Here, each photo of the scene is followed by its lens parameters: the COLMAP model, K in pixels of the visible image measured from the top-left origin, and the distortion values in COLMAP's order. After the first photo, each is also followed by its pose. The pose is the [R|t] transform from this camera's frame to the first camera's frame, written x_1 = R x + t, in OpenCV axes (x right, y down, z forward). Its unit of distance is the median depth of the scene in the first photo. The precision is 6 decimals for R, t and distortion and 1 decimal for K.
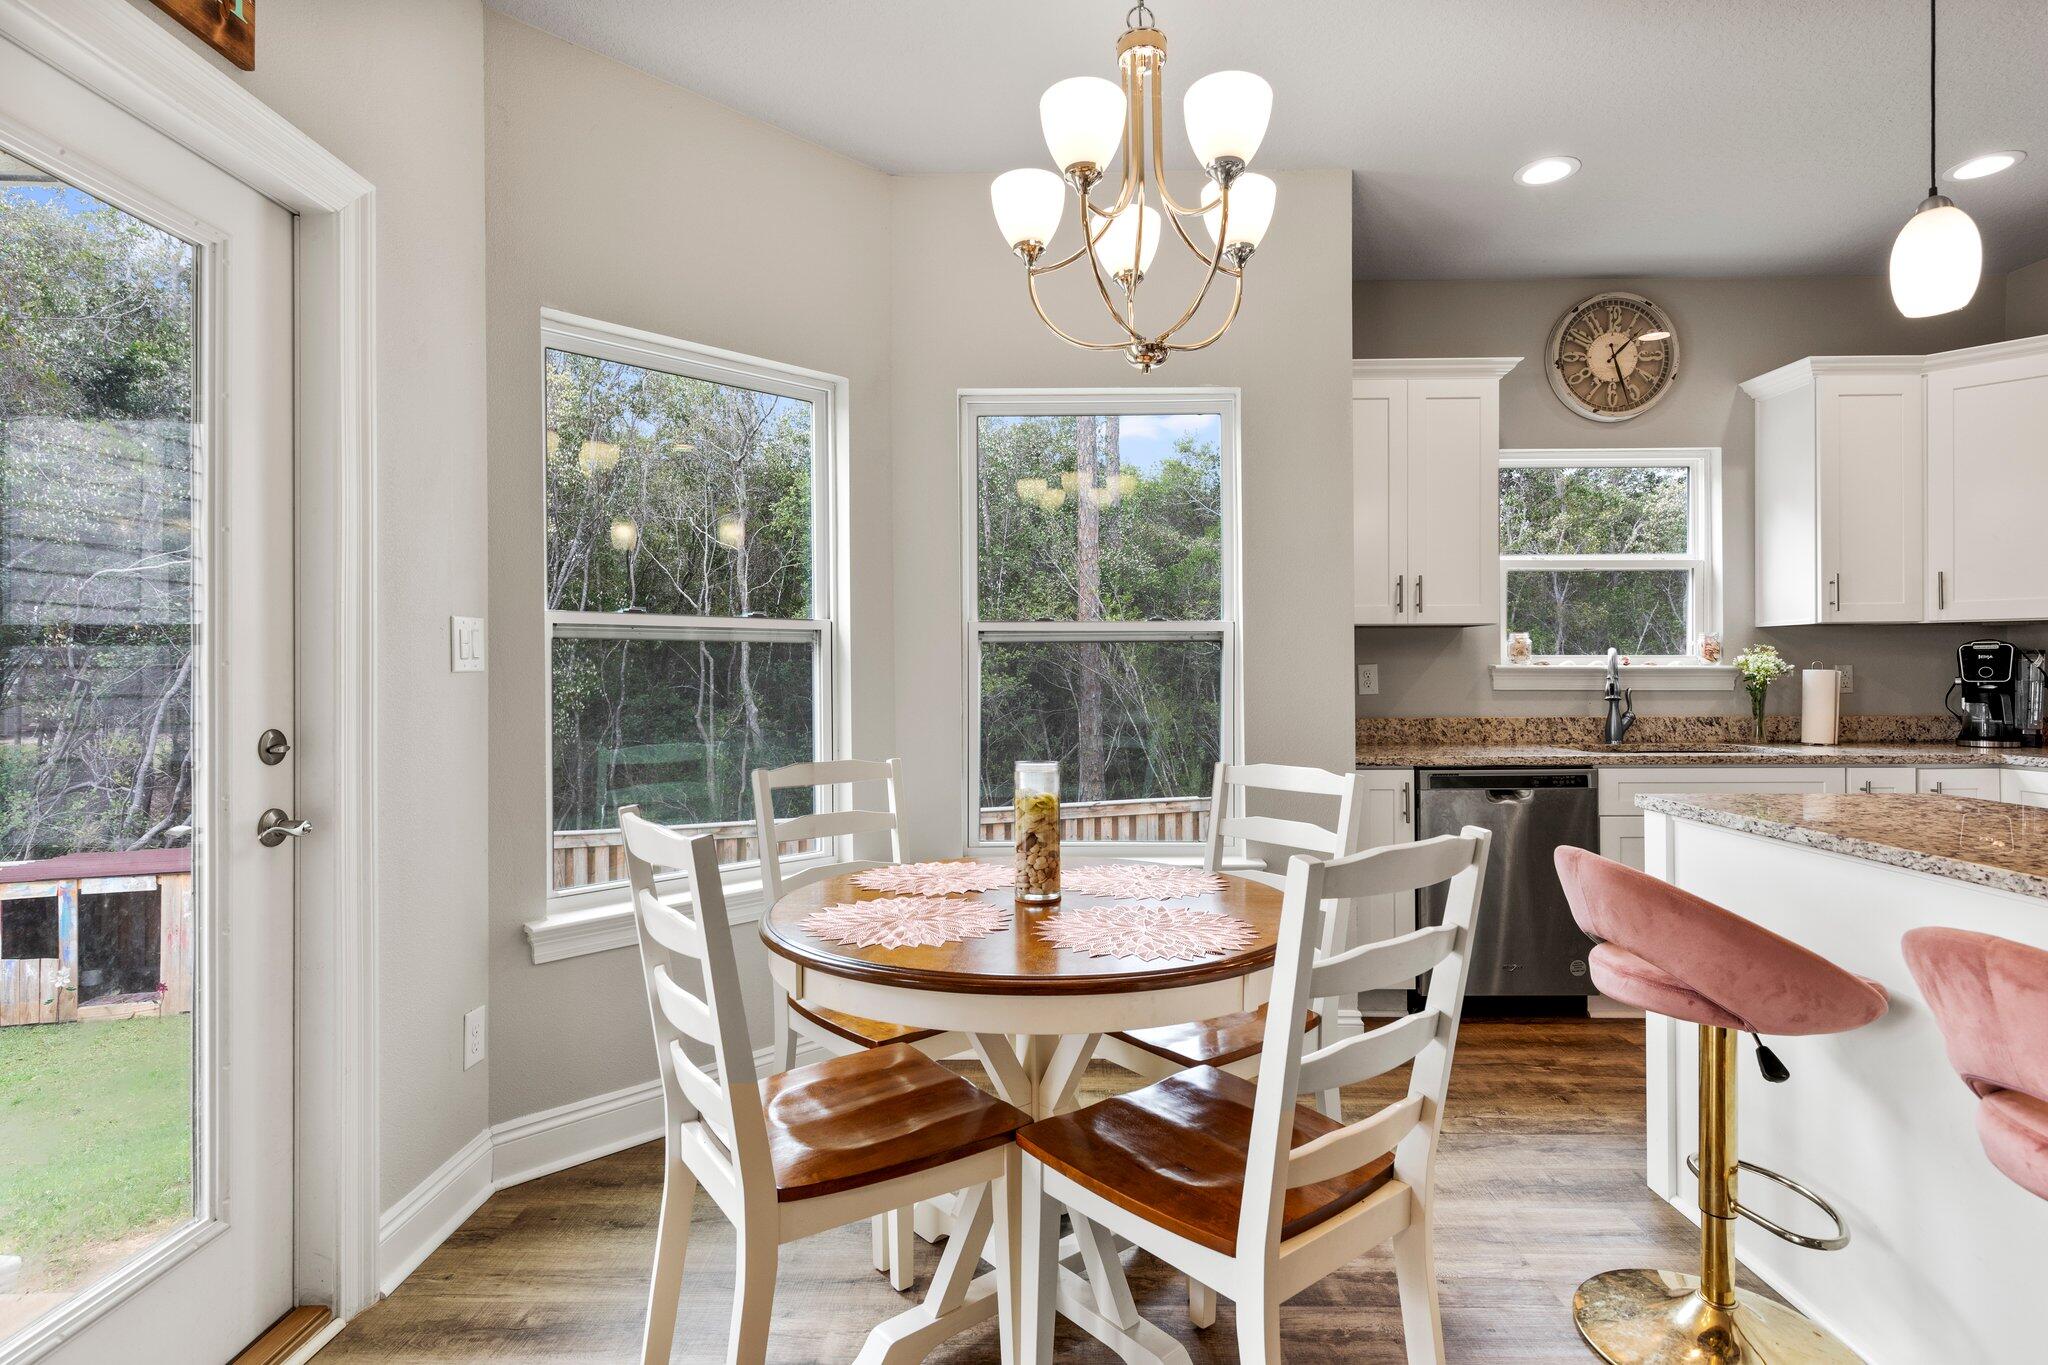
lens RADIAL K [[1014.5, 0, 1030.7], [0, 1014.5, 672.3], [0, 0, 1]] dist [0.011834, -0.000401]
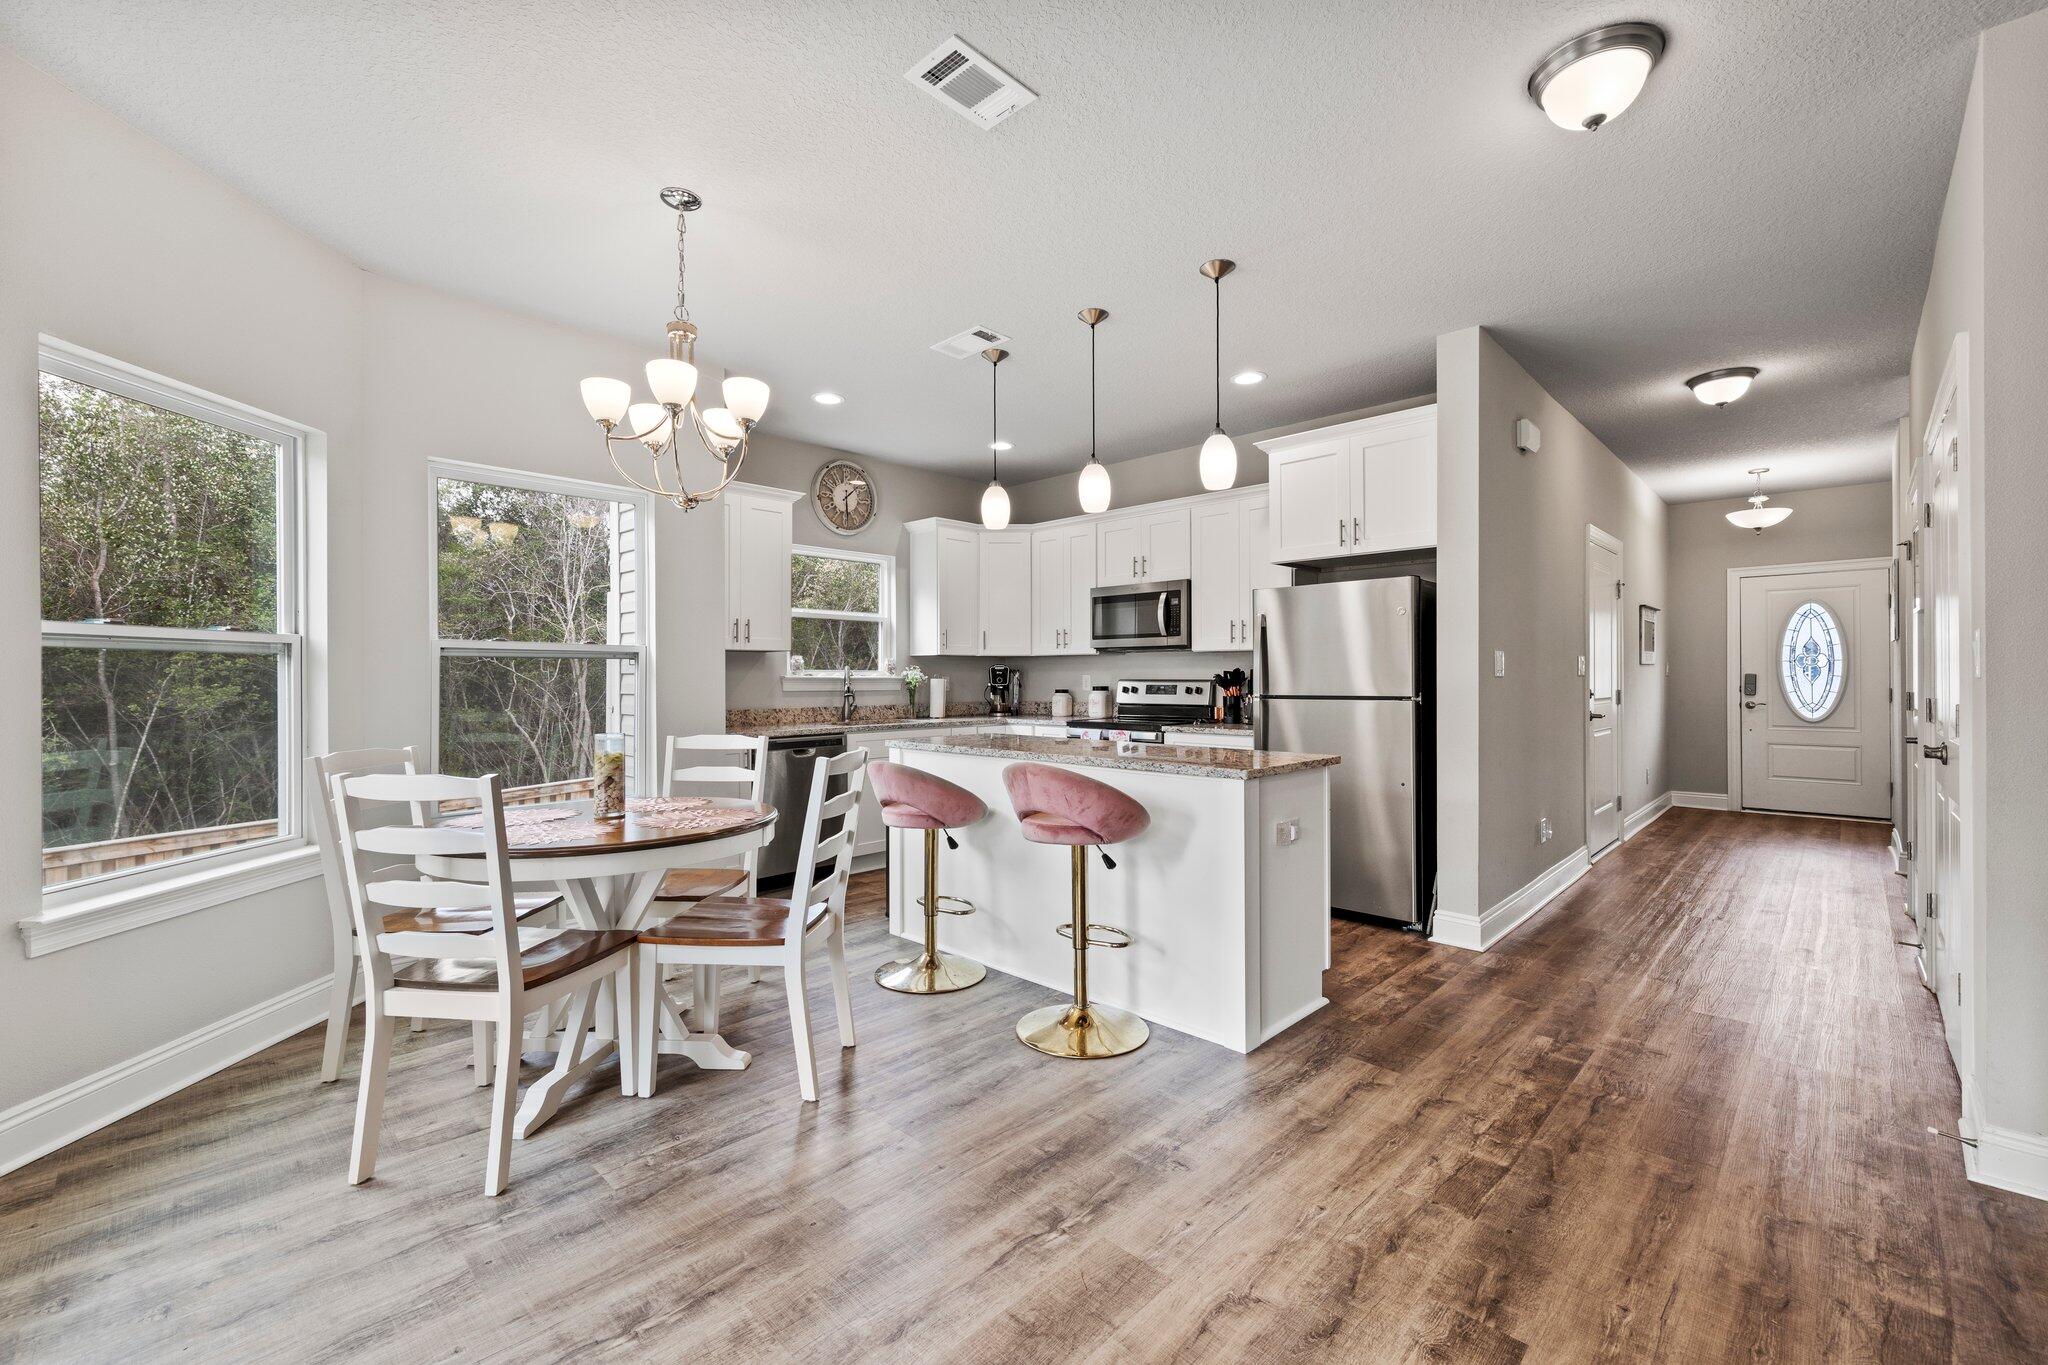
lens RADIAL K [[830.3, 0, 1028.1], [0, 830.3, 678.9], [0, 0, 1]] dist [-0.000017, -0.000220]
pose [[0.691192, 0.001362, 0.722670, -0.238144], [0.000780, 0.999996, -0.002630, 0.001773], [-0.722671, 0.002382, 0.691188, -0.201914]]
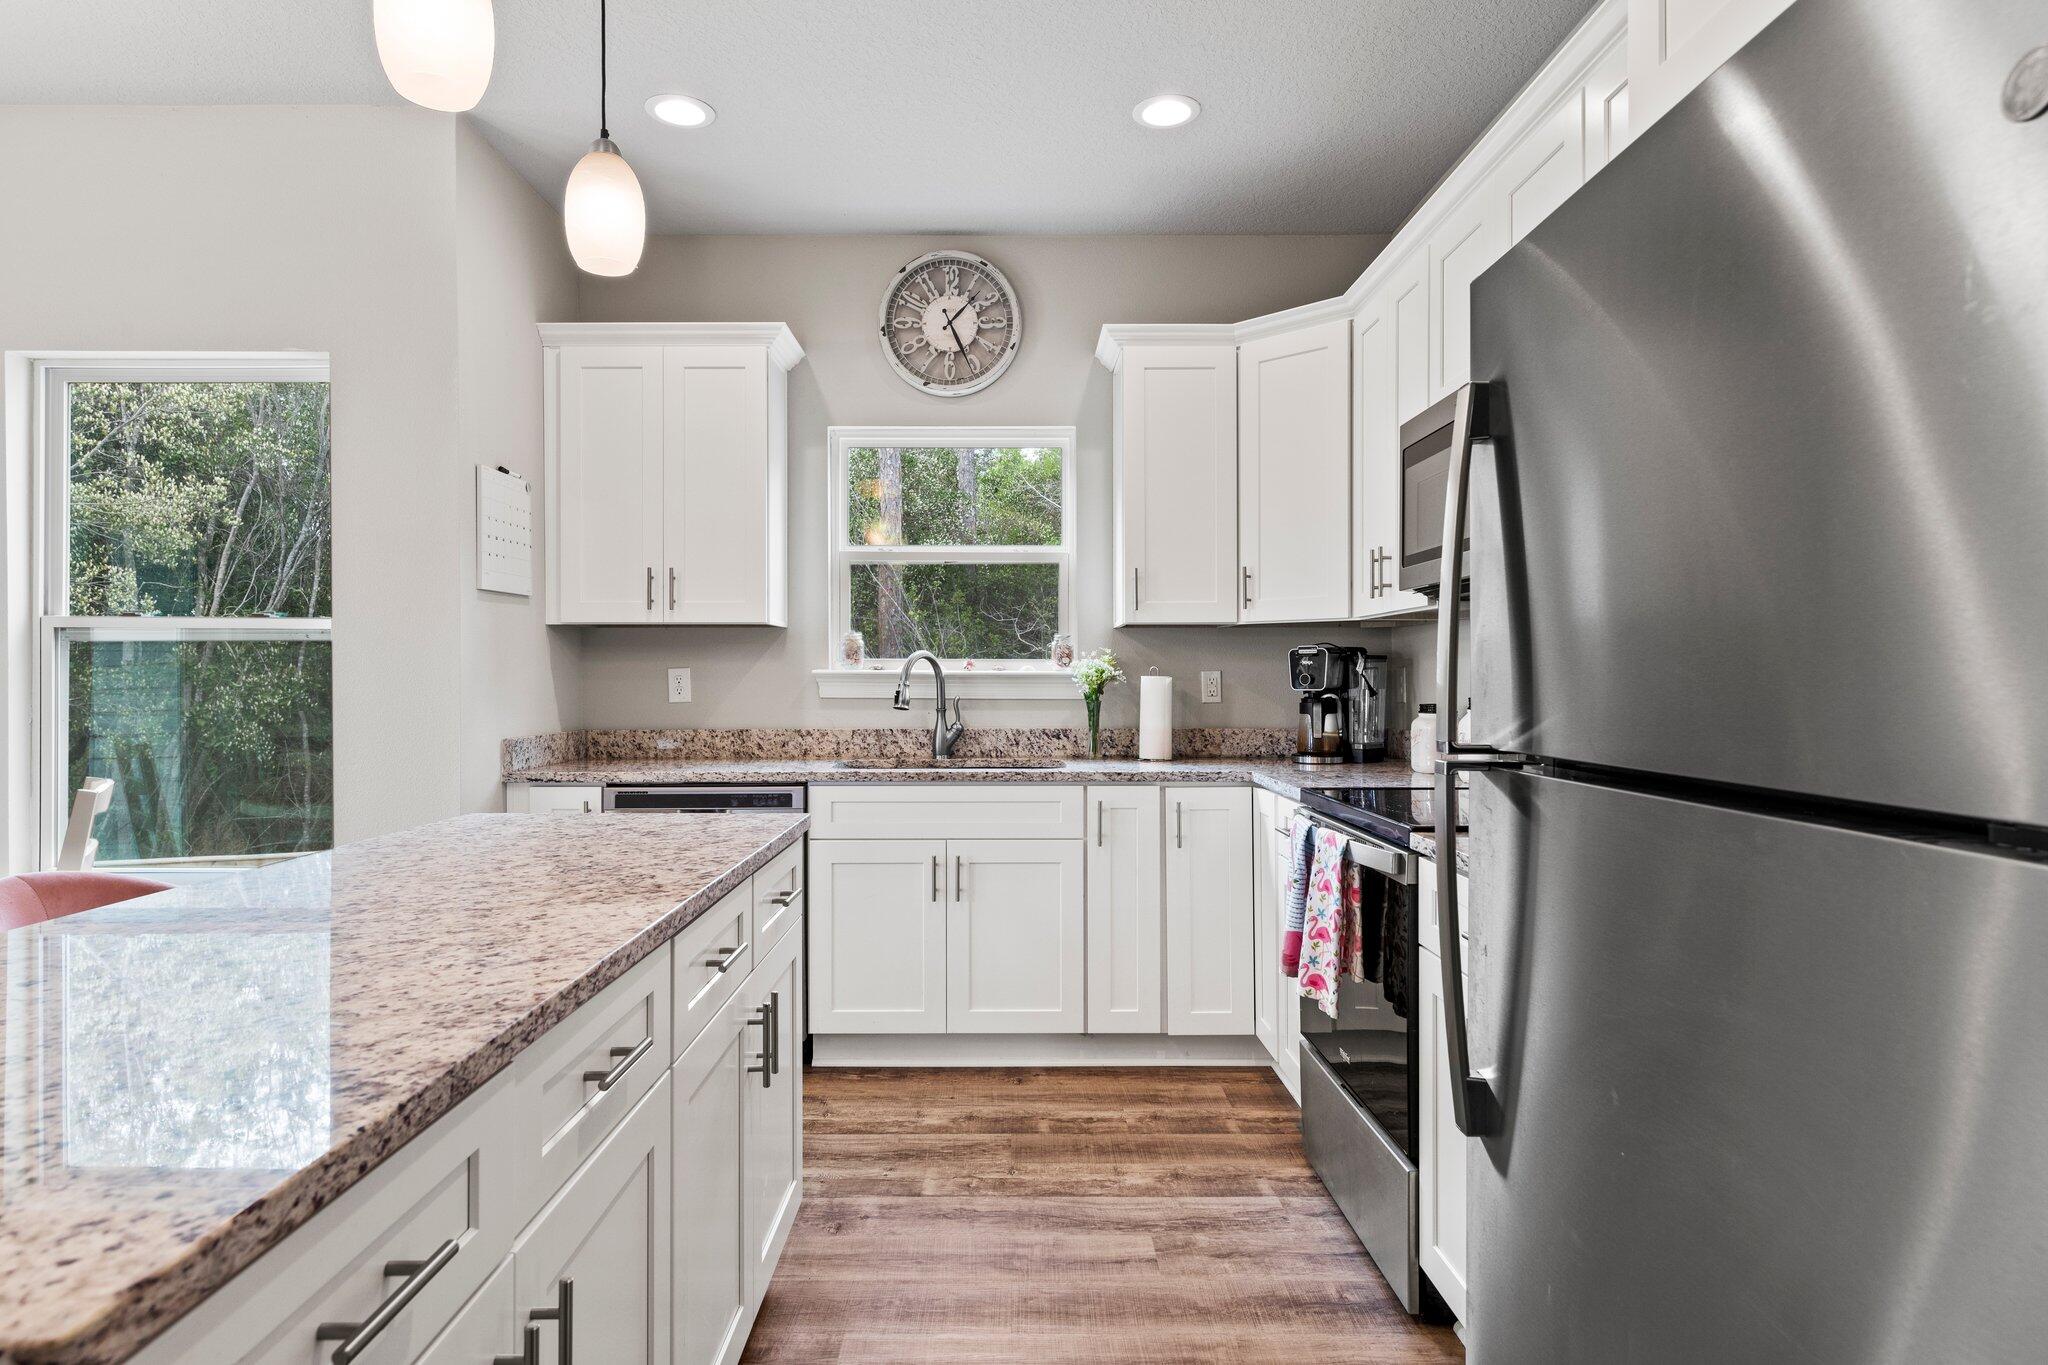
lens RADIAL K [[1137.3, 0, 1020.0], [0, 1137.3, 677.1], [0, 0, 1]] dist [-0.002828, 0.000119]
pose [[0.999942, 0.004097, 0.009997, 0.640793], [-0.004093, 0.999992, -0.000409, -0.000823], [-0.009999, 0.000368, 0.999950, 0.008536]]
